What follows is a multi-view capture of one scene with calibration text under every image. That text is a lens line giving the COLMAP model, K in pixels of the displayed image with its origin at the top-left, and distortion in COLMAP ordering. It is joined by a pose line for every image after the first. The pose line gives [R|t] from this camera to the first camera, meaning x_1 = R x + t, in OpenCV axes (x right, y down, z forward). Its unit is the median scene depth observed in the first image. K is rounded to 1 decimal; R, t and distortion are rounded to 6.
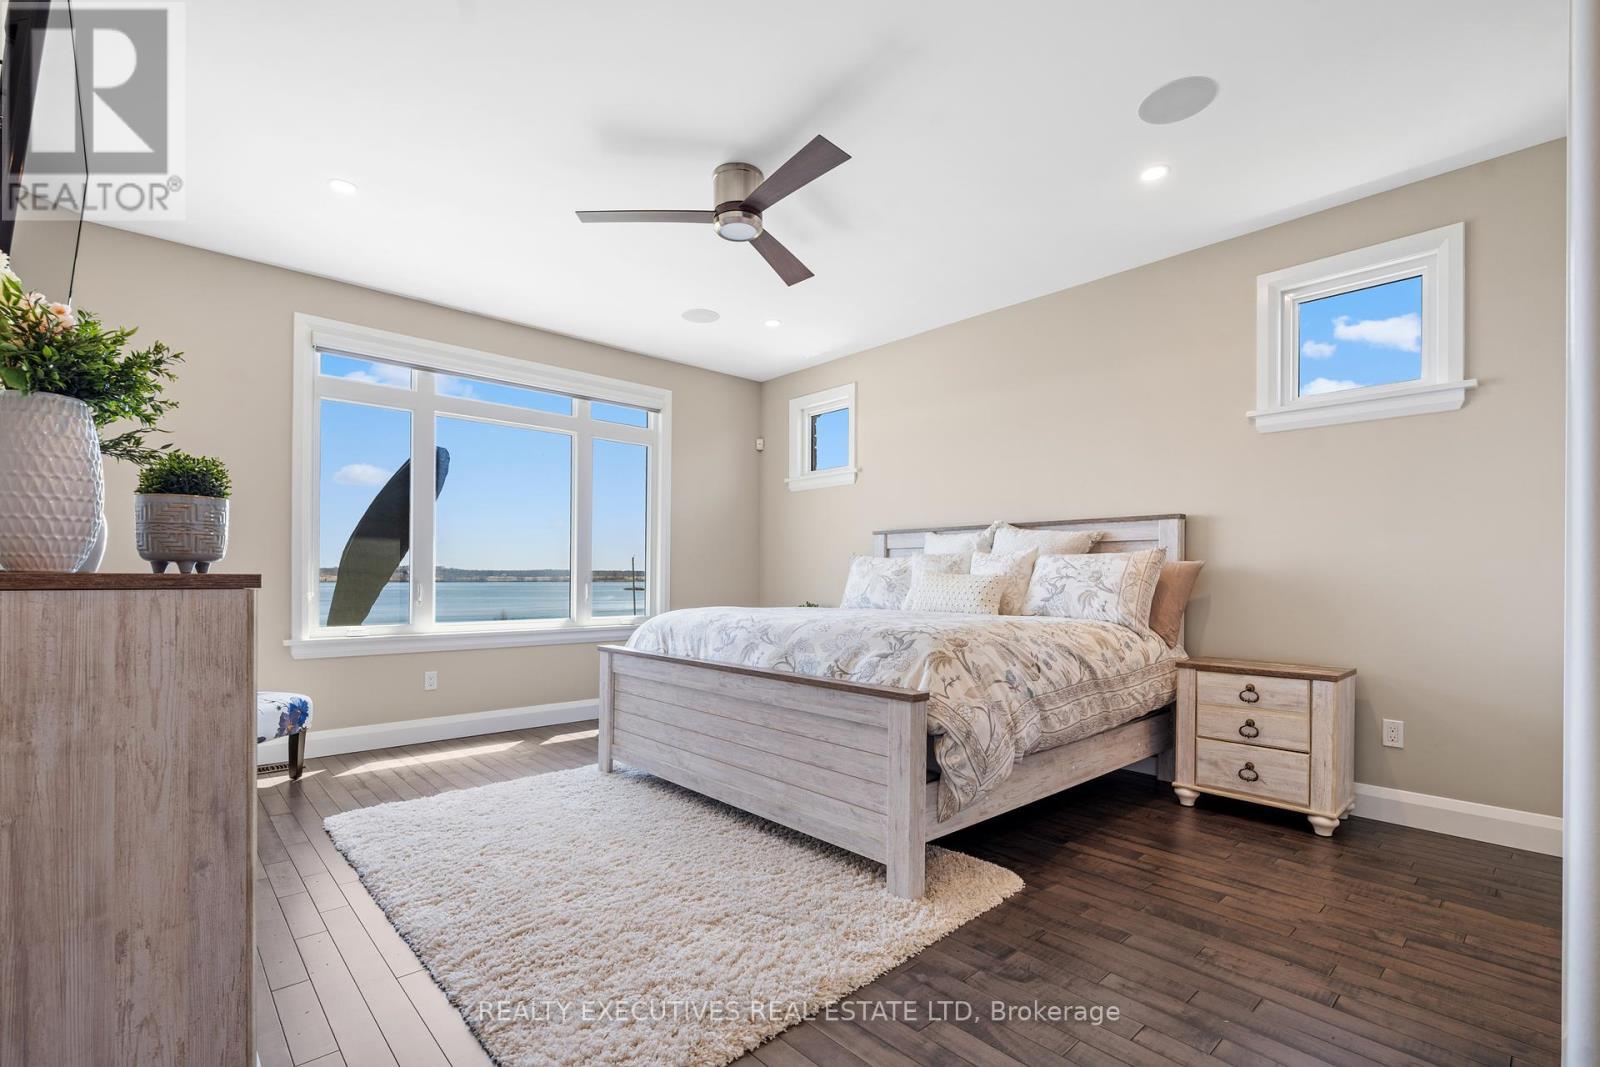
lens RADIAL K [[722.6, 0, 808.3], [0, 722.6, 575.1], [0, 0, 1]] dist [-0.002912, -0.000038]
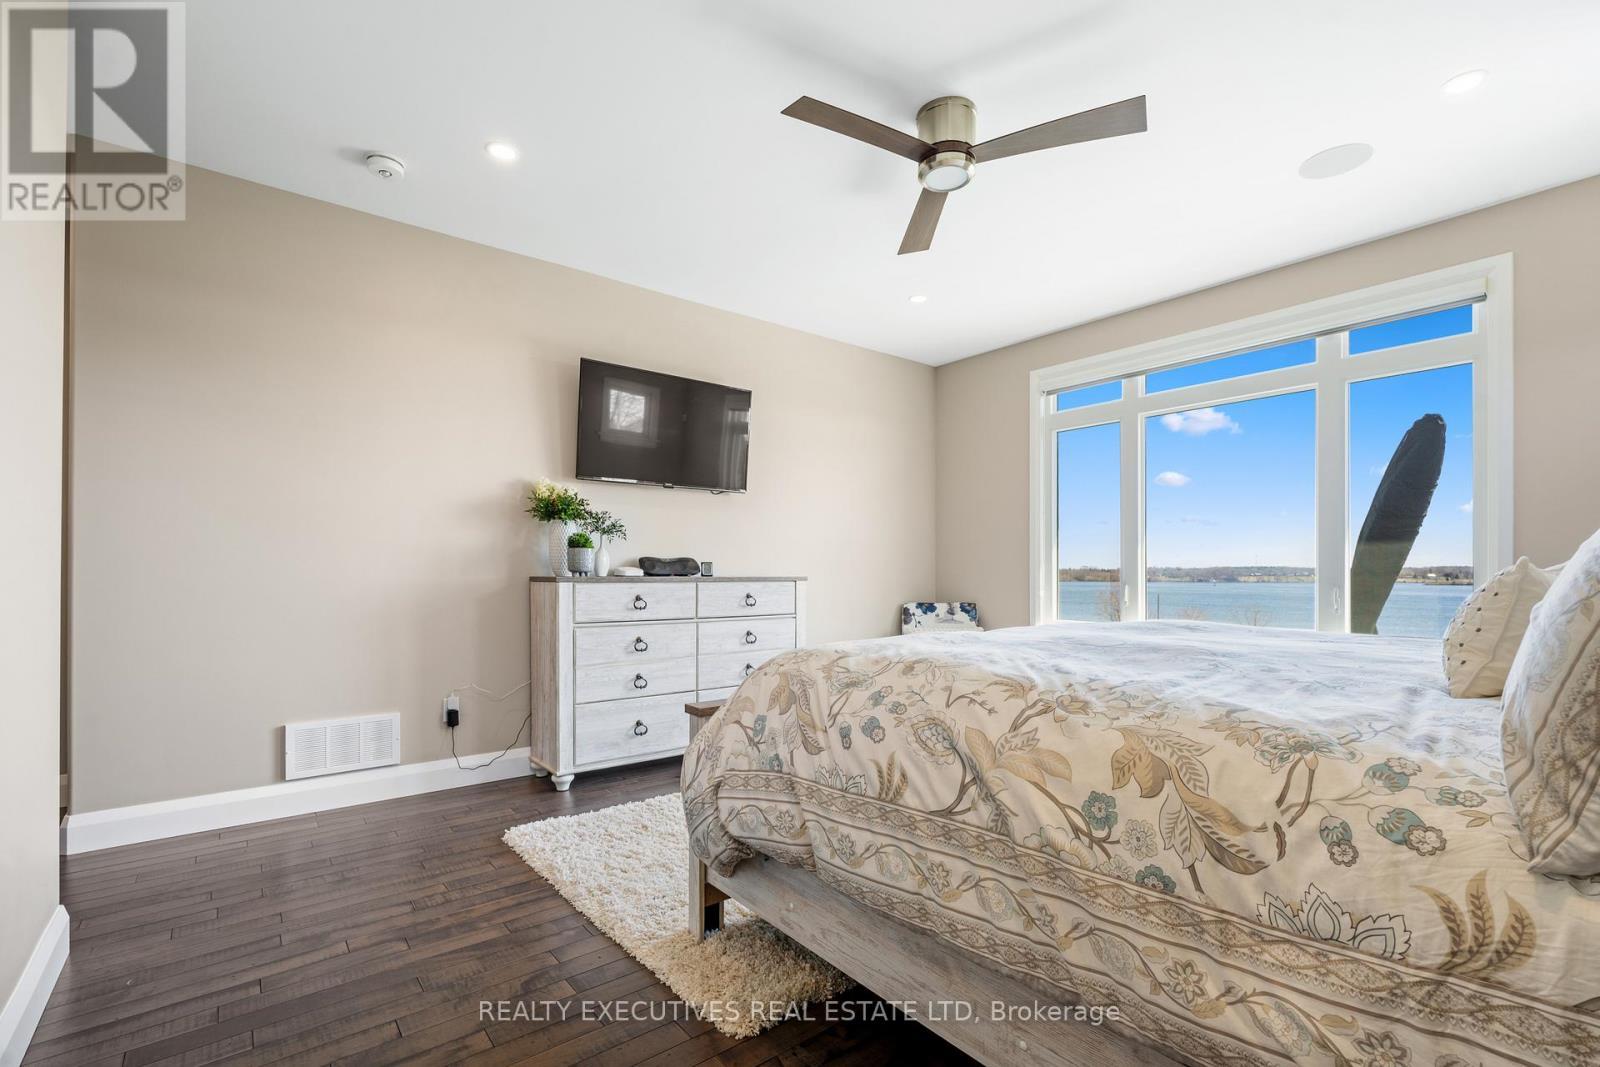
lens RADIAL K [[722.6, 0, 808.3], [0, 722.6, 575.1], [0, 0, 1]] dist [-0.002912, -0.000038]
pose [[-0.072711, -0.006233, -0.997334, 0.795416], [0.004124, 0.999970, -0.006550, 0.004517], [0.997345, -0.004590, -0.072683, 0.918757]]
